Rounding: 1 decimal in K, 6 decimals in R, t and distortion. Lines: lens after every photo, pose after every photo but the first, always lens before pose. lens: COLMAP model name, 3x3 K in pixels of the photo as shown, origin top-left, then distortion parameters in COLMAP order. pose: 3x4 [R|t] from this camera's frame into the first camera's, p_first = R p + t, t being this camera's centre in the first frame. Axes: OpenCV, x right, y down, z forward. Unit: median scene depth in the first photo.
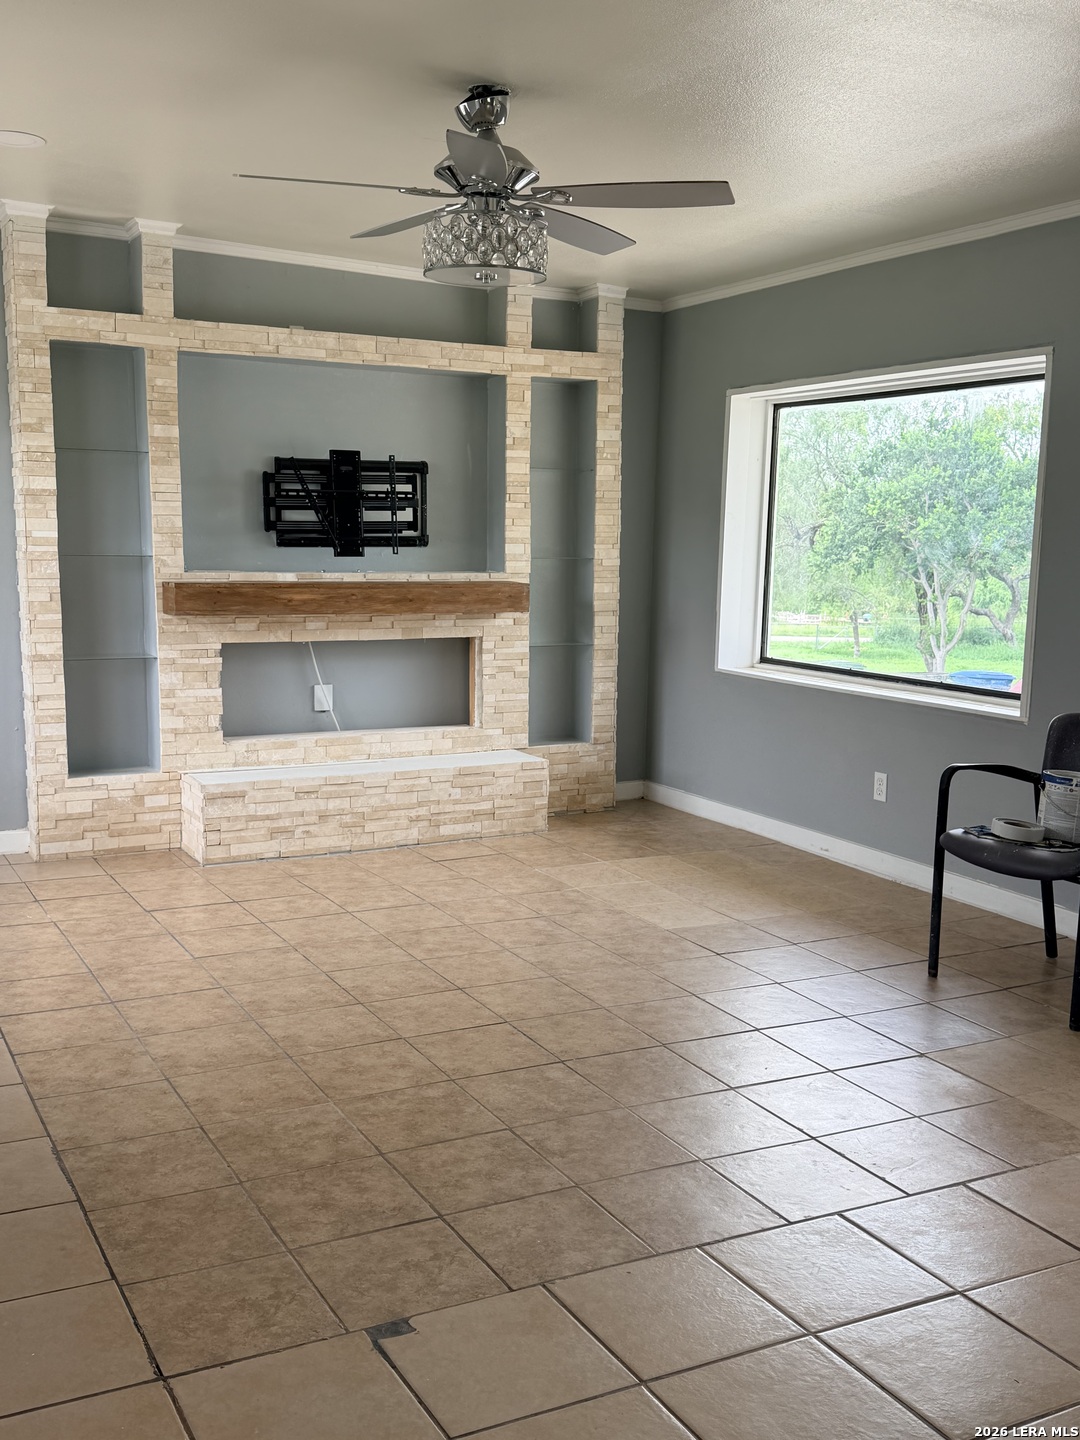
lens RADIAL K [[1417.7, 0, 540.0], [0, 1417.7, 720.0], [0, 0, 1]] dist [0.154525, -0.007432]
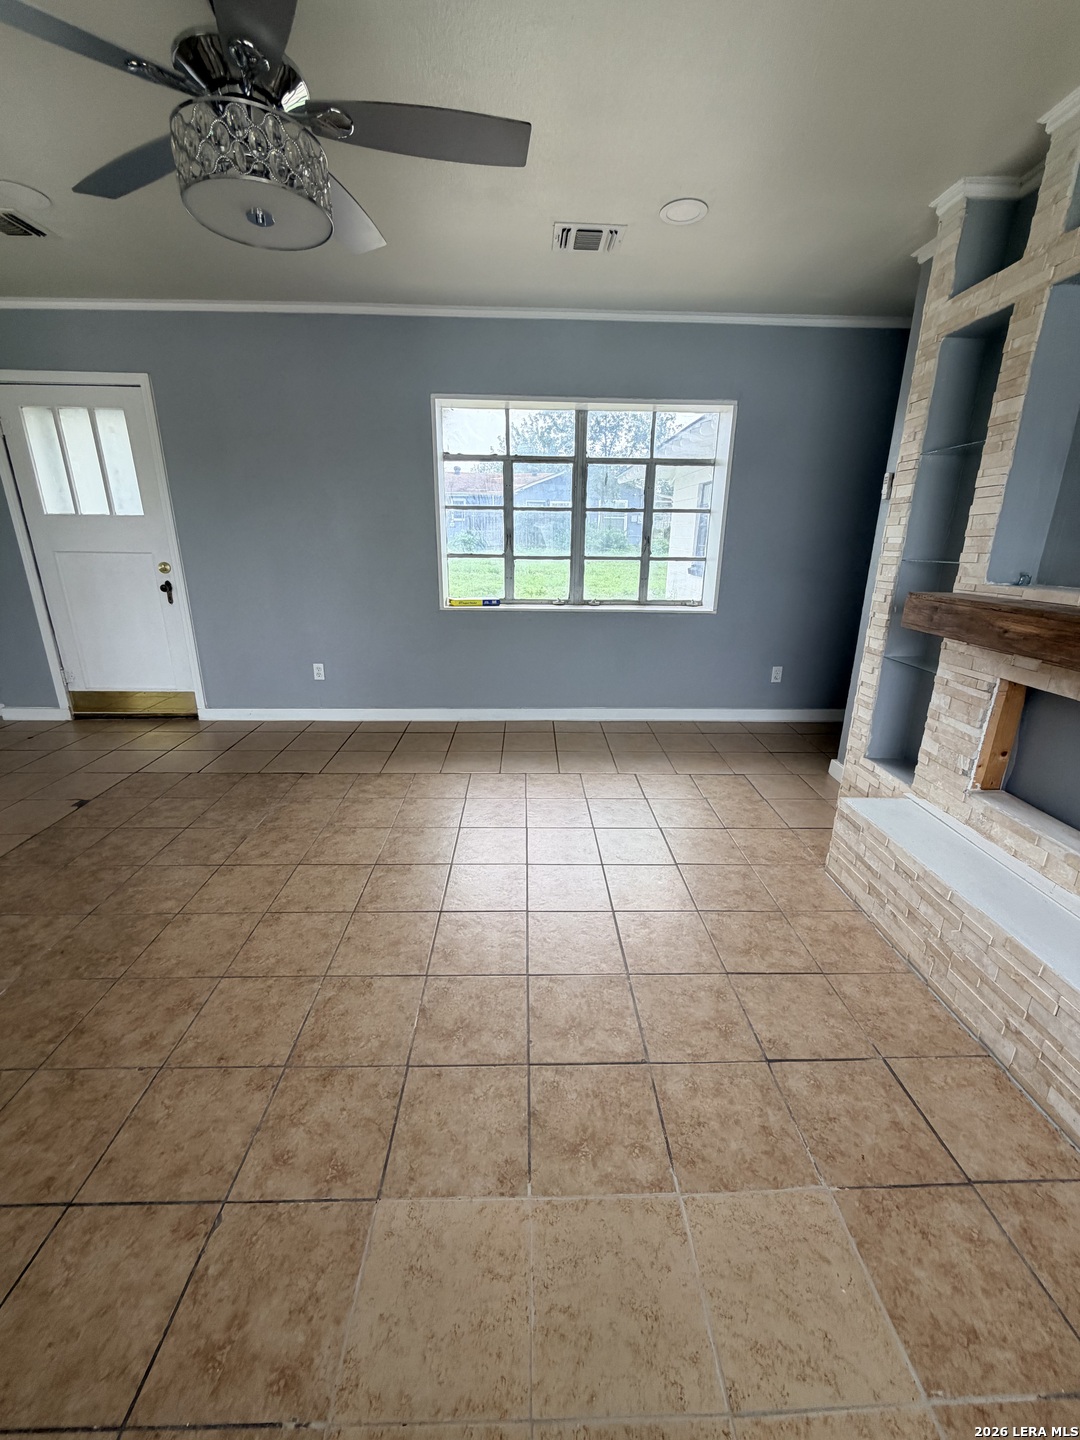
lens RADIAL K [[575.6, 0, 540.0], [0, 575.6, 720.0], [0, 0, 1]] dist [0.002640, 0.000469]
pose [[-0.454663, 0.248021, -0.855434, 0.173480], [-0.134428, 0.930334, 0.341185, -0.105321], [0.880461, 0.270118, -0.389647, 0.891476]]
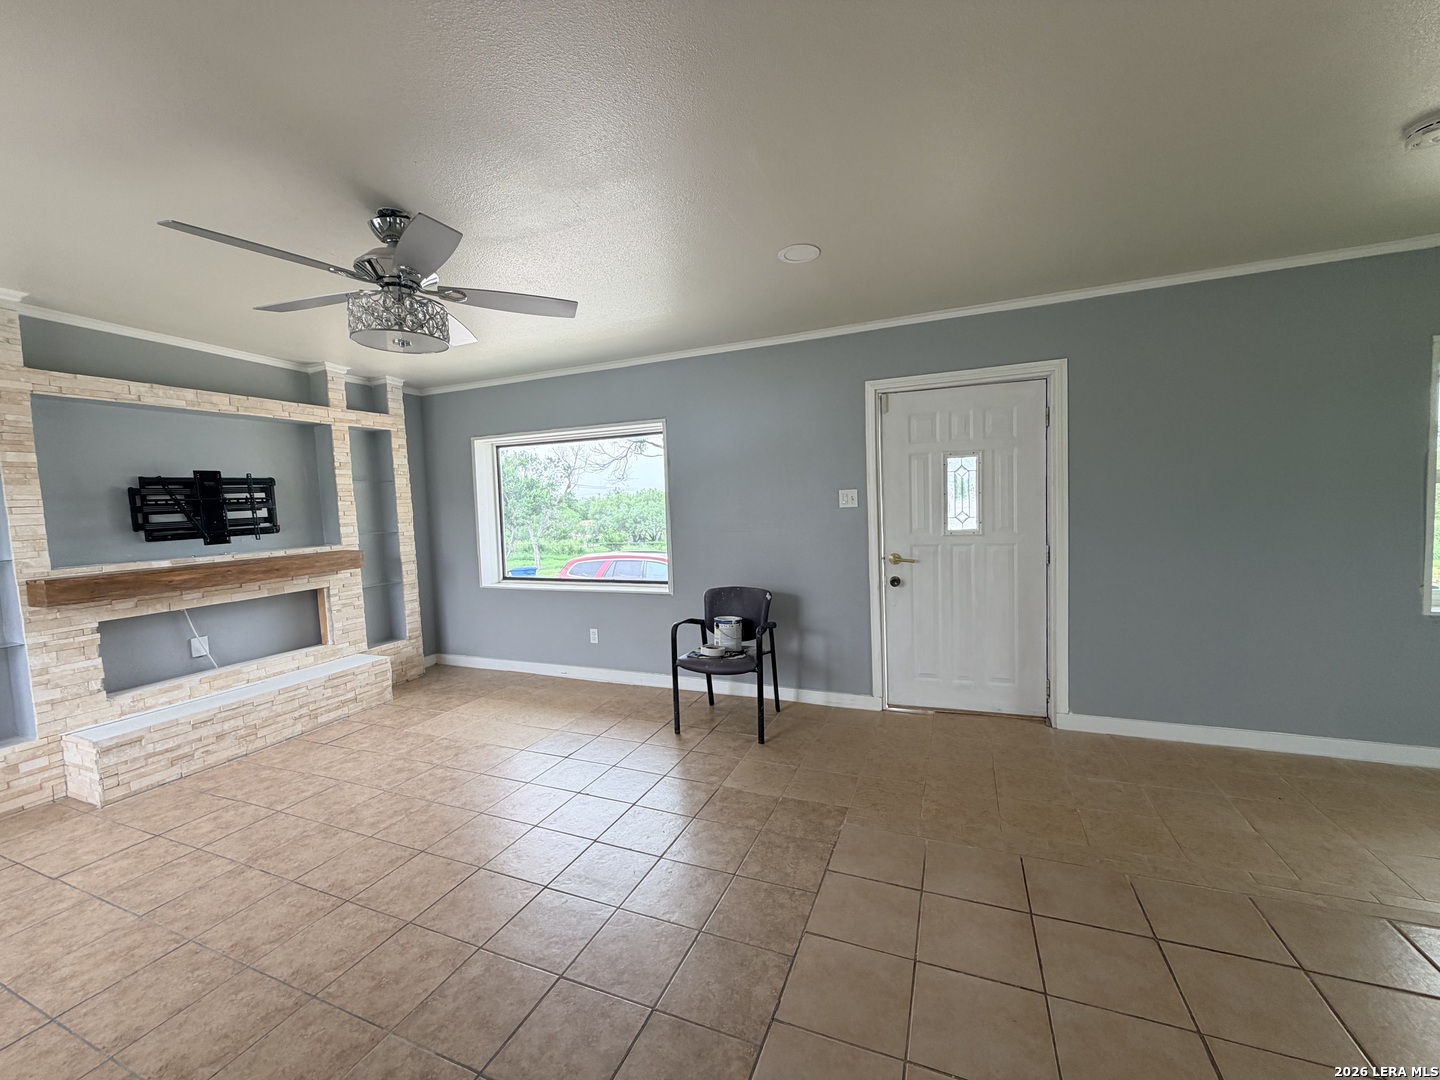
lens RADIAL K [[575.6, 0, 720.0], [0, 575.6, 540.0], [0, 0, 1]] dist [0.002640, 0.000469]
pose [[0.775548, -0.086760, 0.625298, -0.107446], [0.132785, 0.990771, -0.027222, -0.038023], [-0.617165, 0.104143, 0.779911, 0.250189]]
